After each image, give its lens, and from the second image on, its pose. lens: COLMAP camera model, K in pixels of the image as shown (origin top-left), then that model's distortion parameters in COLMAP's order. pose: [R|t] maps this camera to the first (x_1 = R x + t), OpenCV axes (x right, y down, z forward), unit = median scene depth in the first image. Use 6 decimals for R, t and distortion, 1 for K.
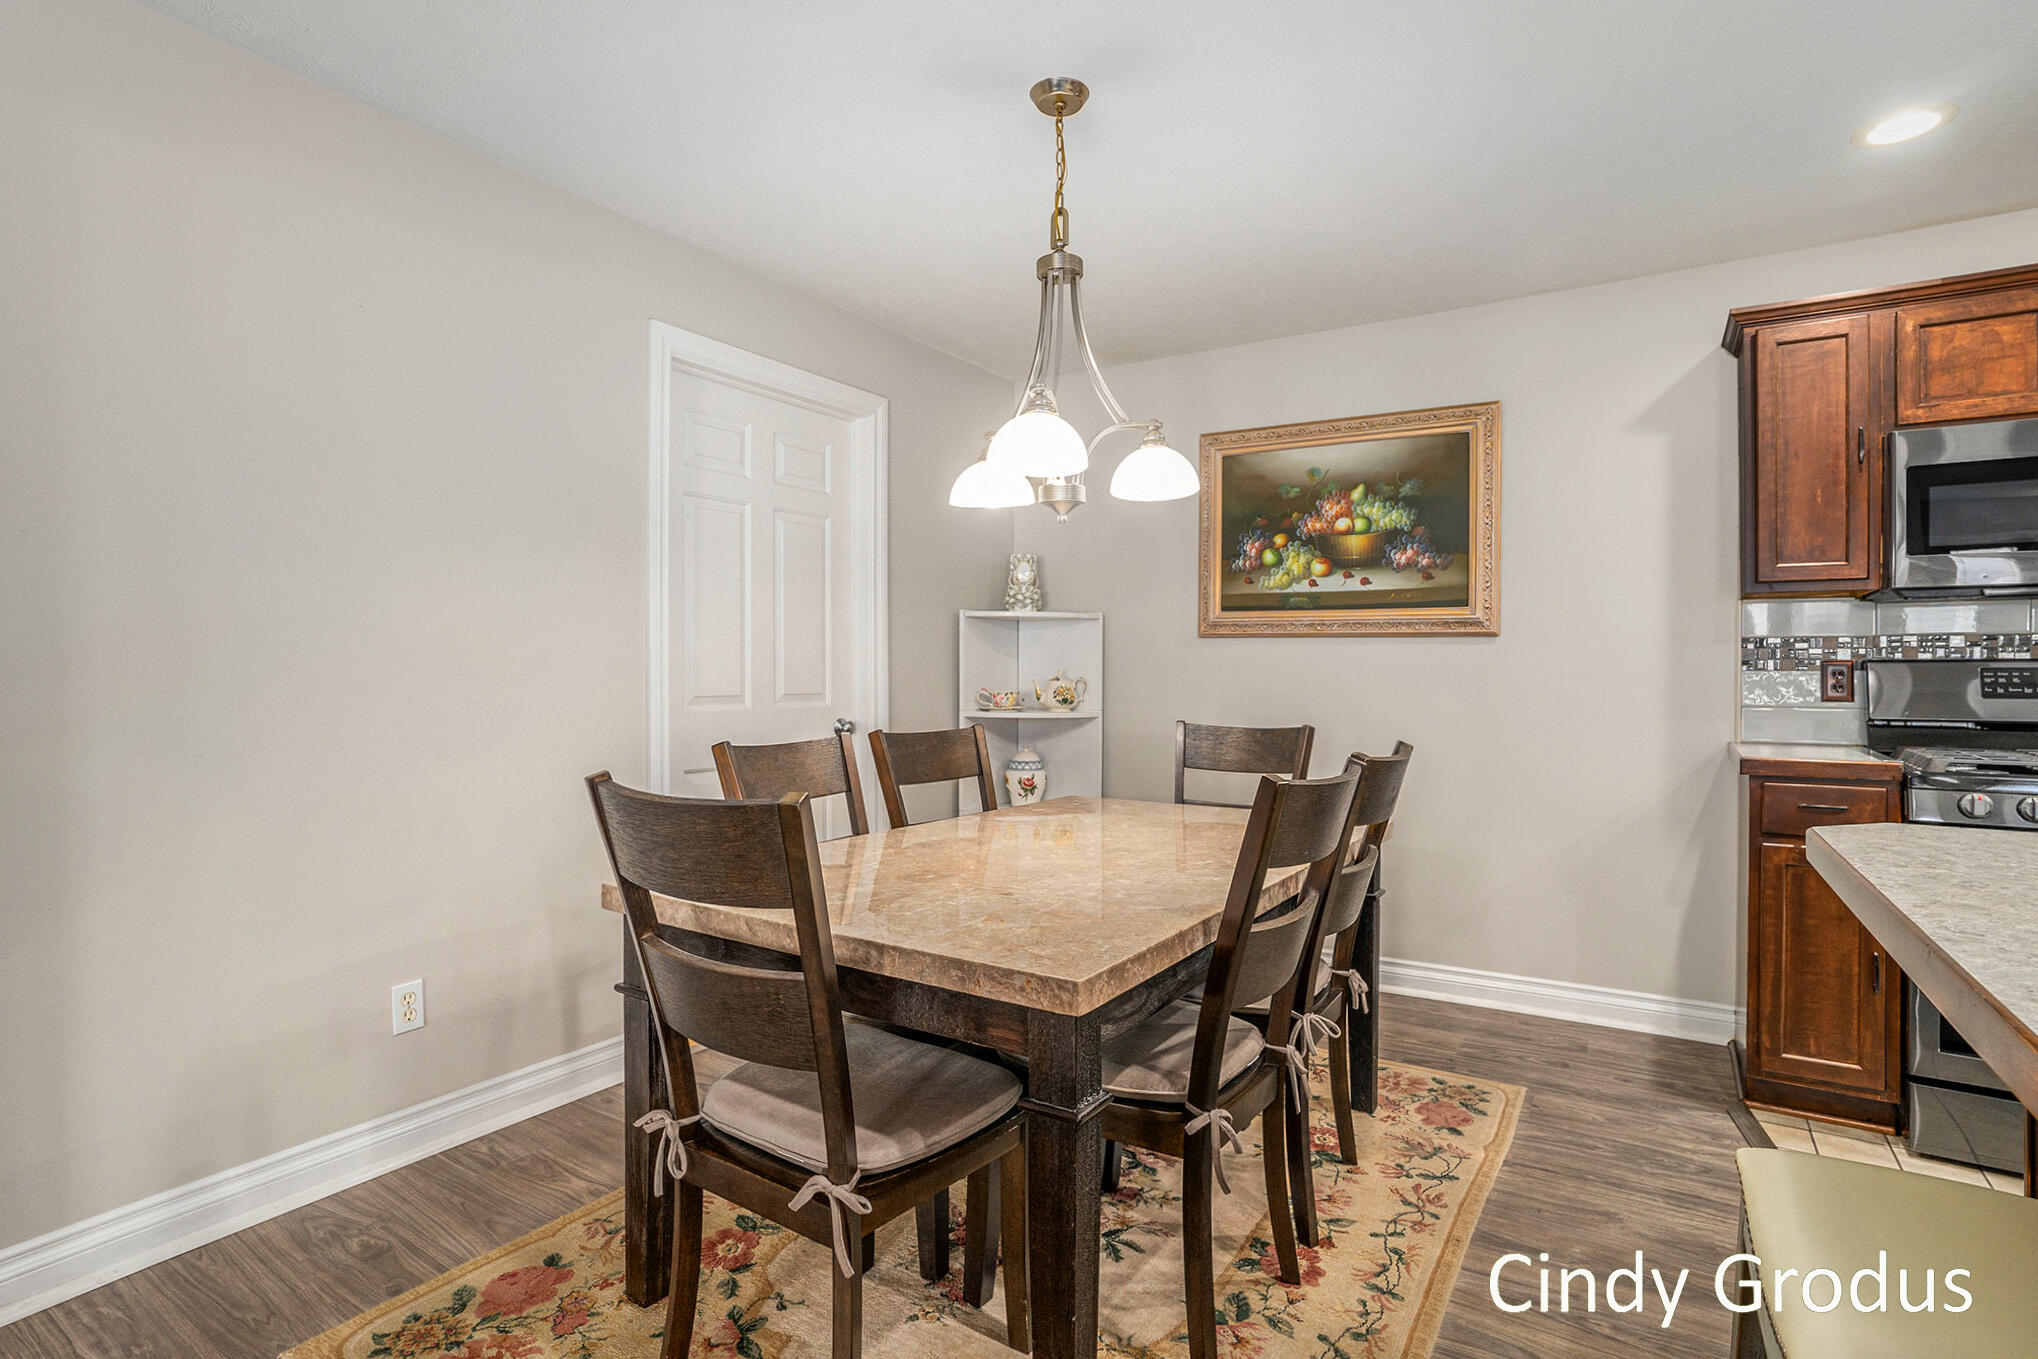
lens RADIAL K [[1008.7, 0, 1020.3], [0, 1008.7, 662.5], [0, 0, 1]] dist [-0.059068, 0.027272]
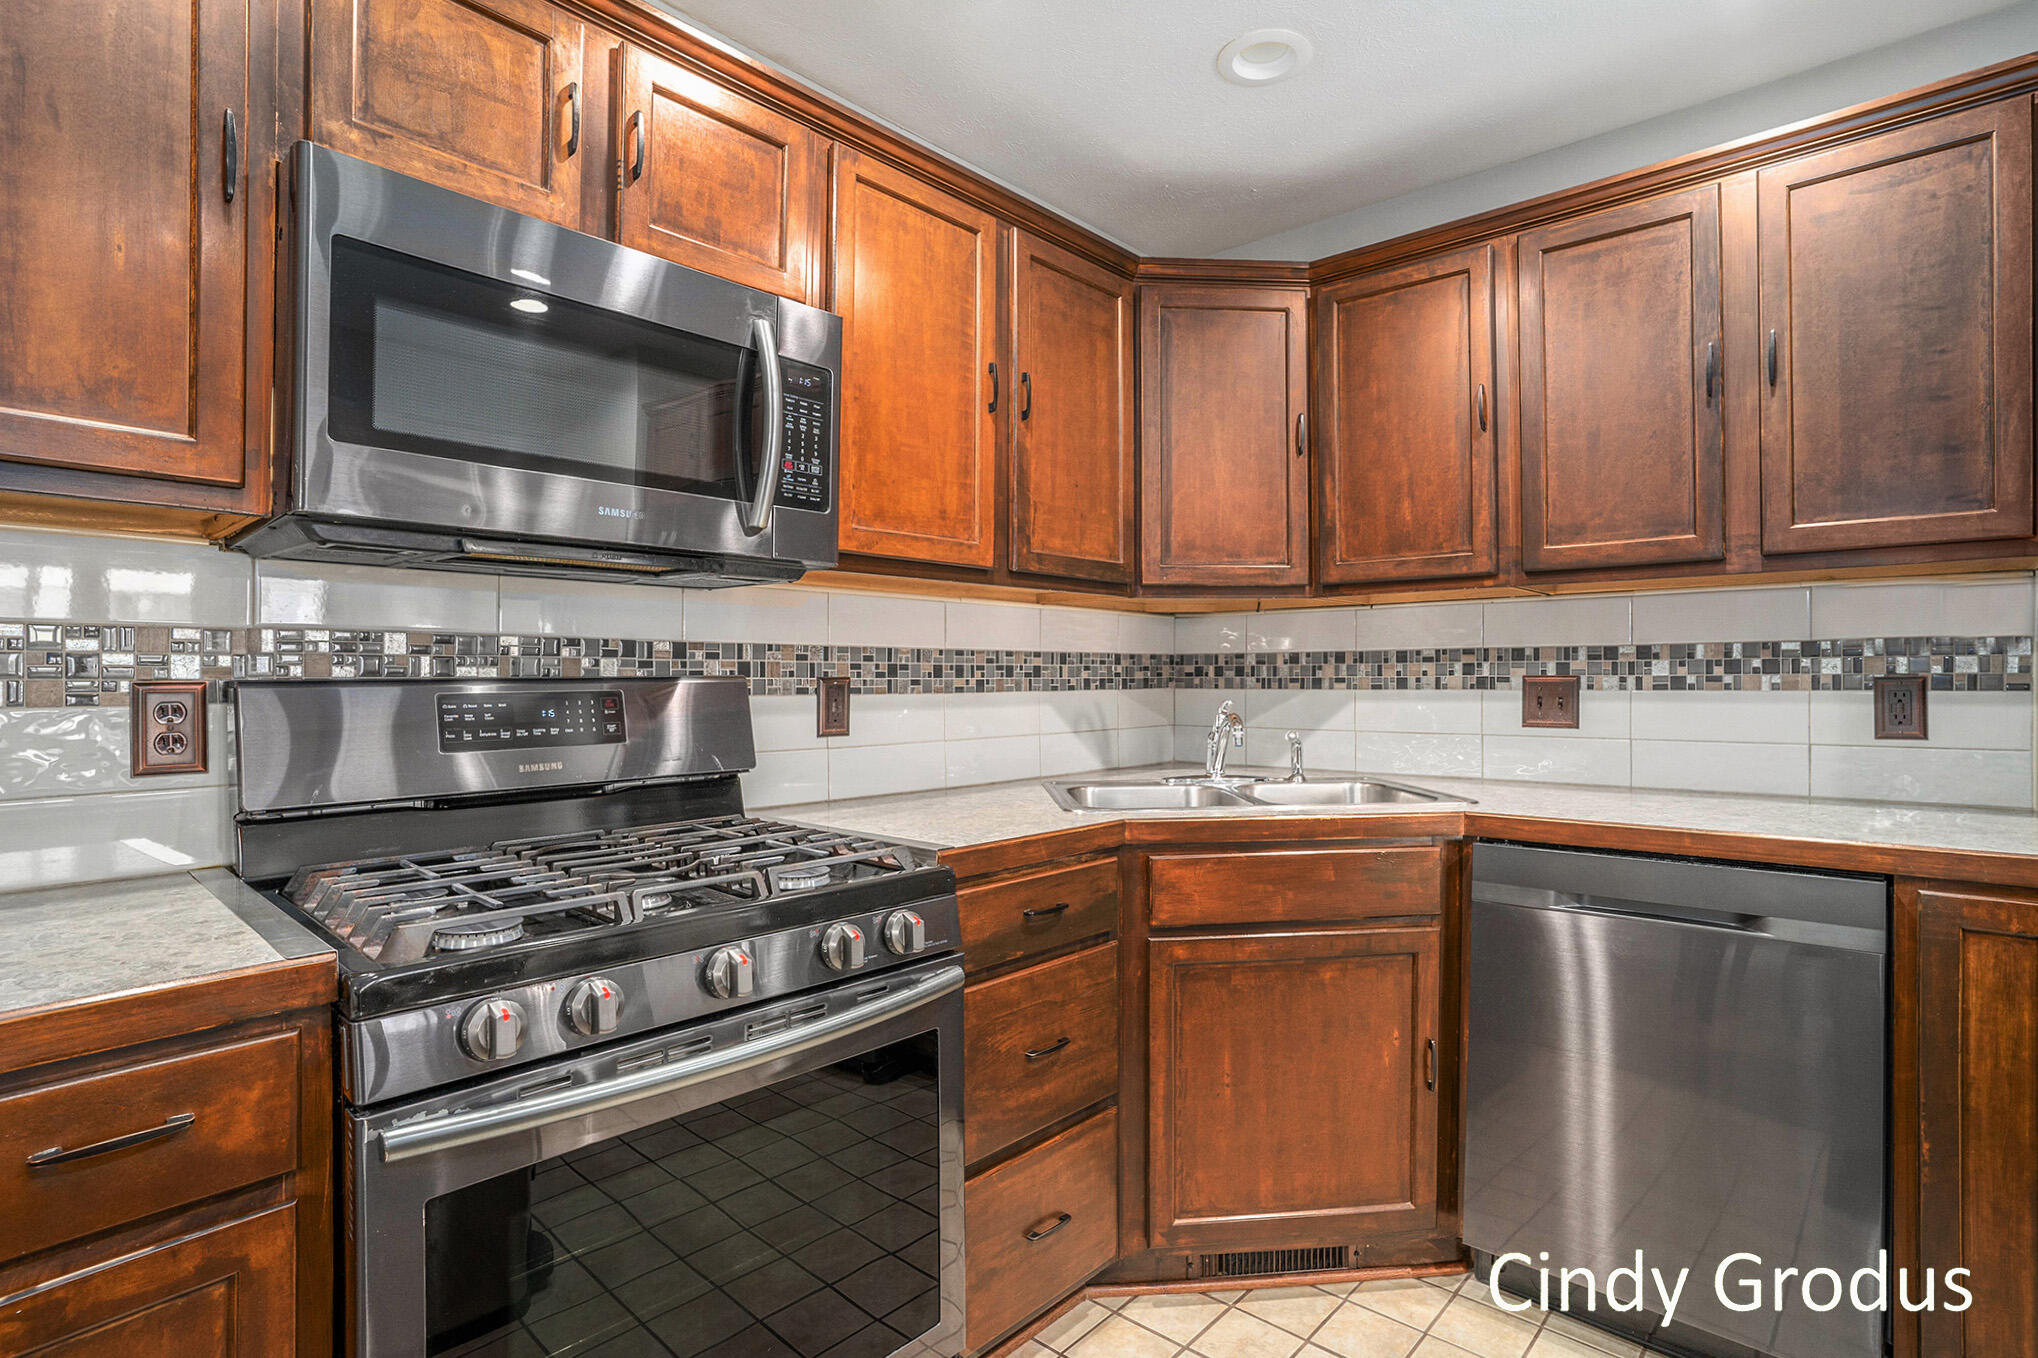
lens RADIAL K [[1008.7, 0, 1035.7], [0, 1008.7, 680.9], [0, 0, 1]] dist [-0.059068, 0.027272]
pose [[0.164169, -0.005041, 0.986419, 0.441125], [-0.002434, 0.999982, 0.005515, -0.005186], [-0.986429, -0.003306, 0.164154, 0.518286]]
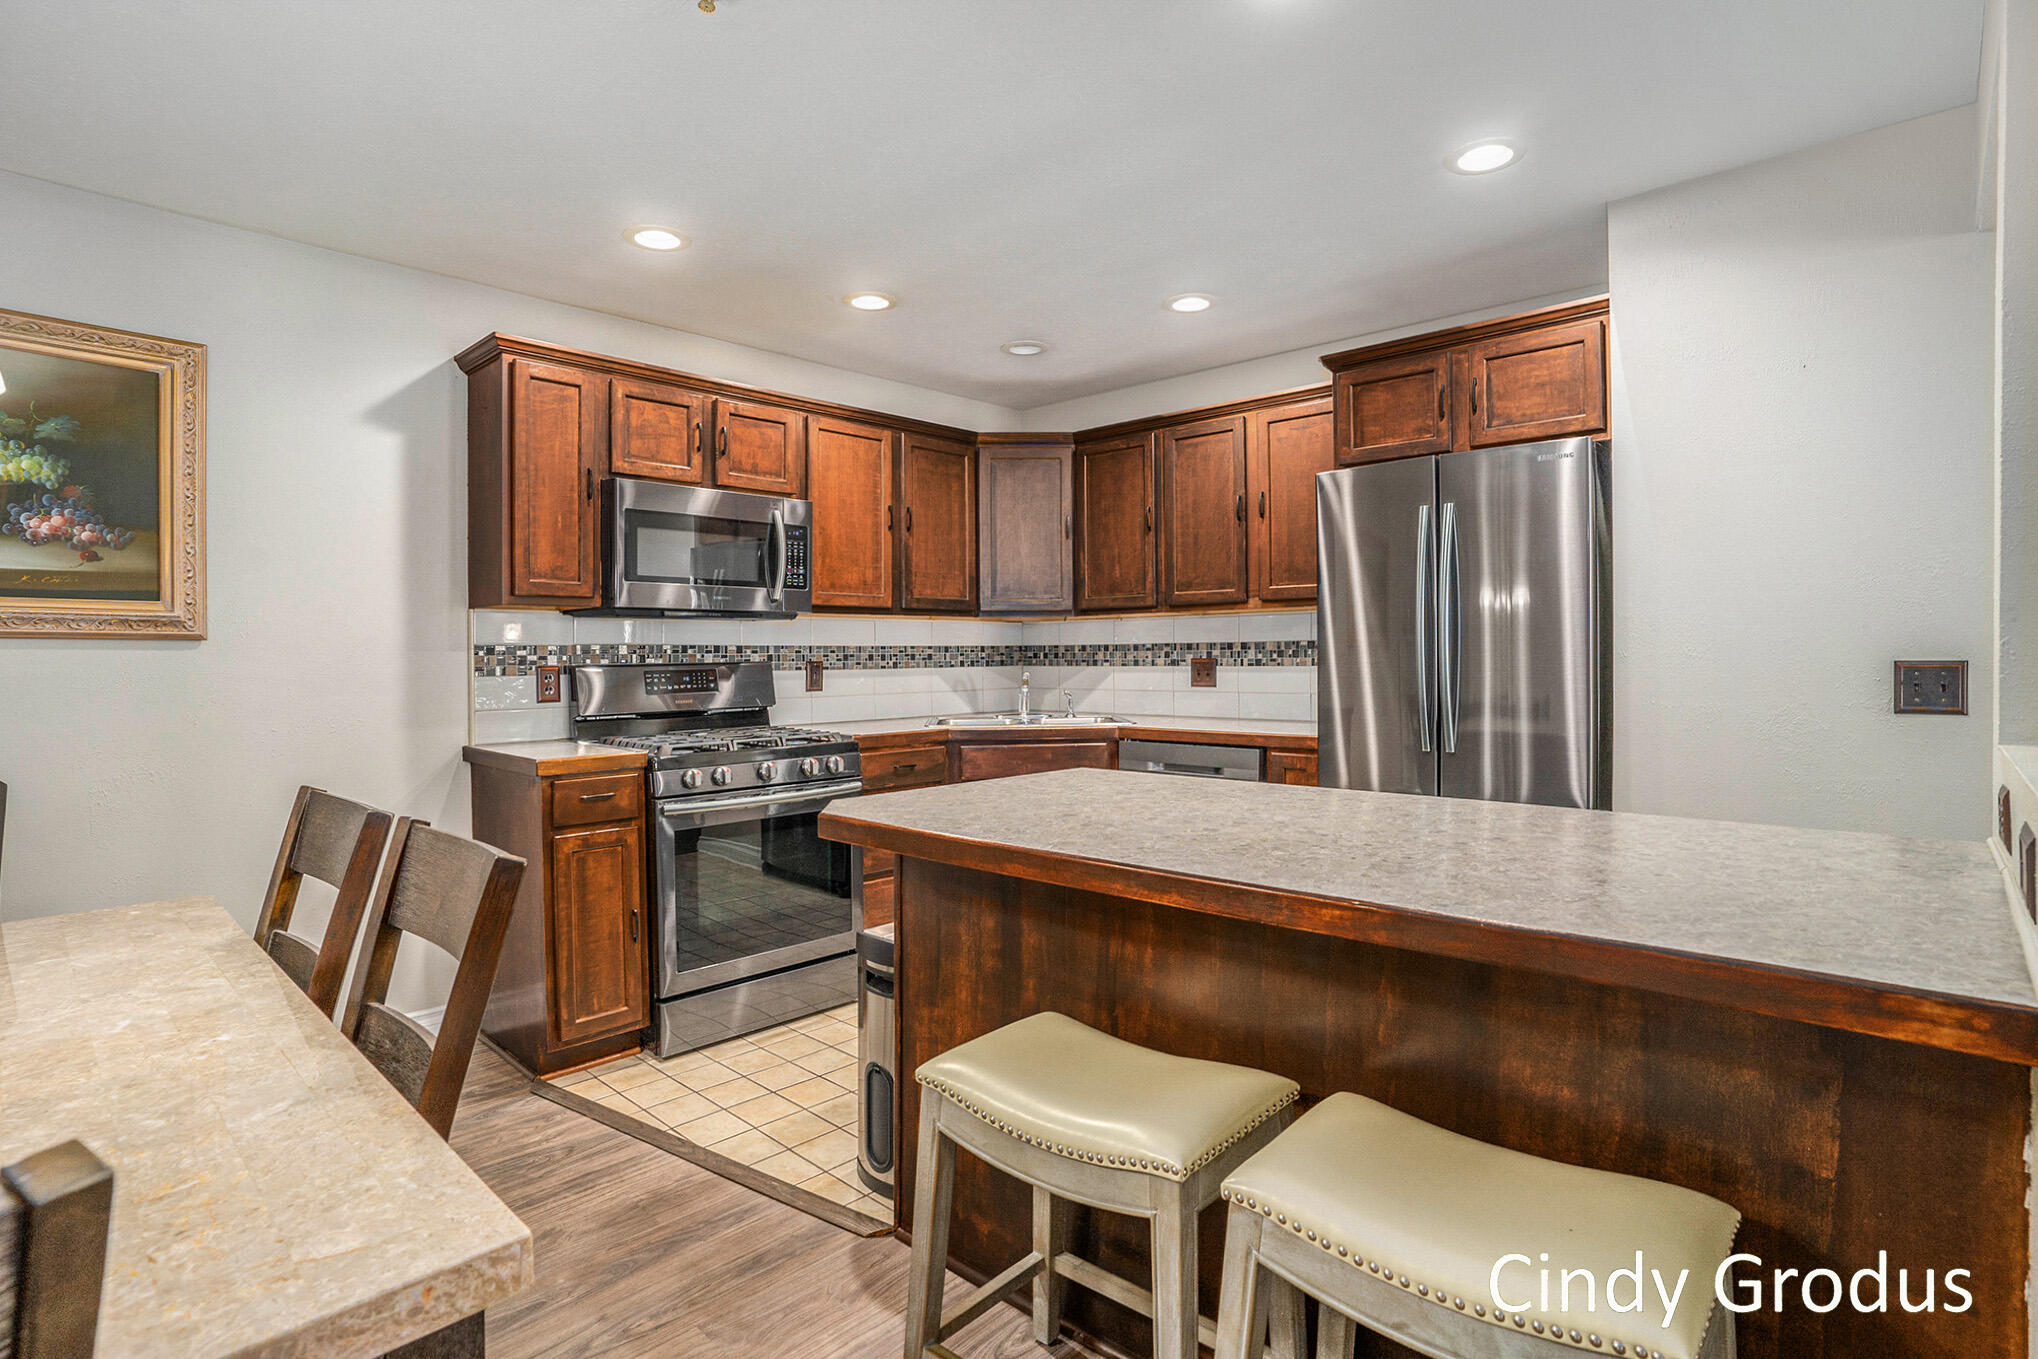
lens RADIAL K [[1008.7, 0, 1017.9], [0, 1008.7, 664.7], [0, 0, 1]] dist [-0.059068, 0.027272]
pose [[0.195417, -0.013950, 0.980621, -0.188358], [0.003363, 0.999902, 0.013554, -0.017010], [-0.980715, 0.000649, 0.195445, 0.229712]]
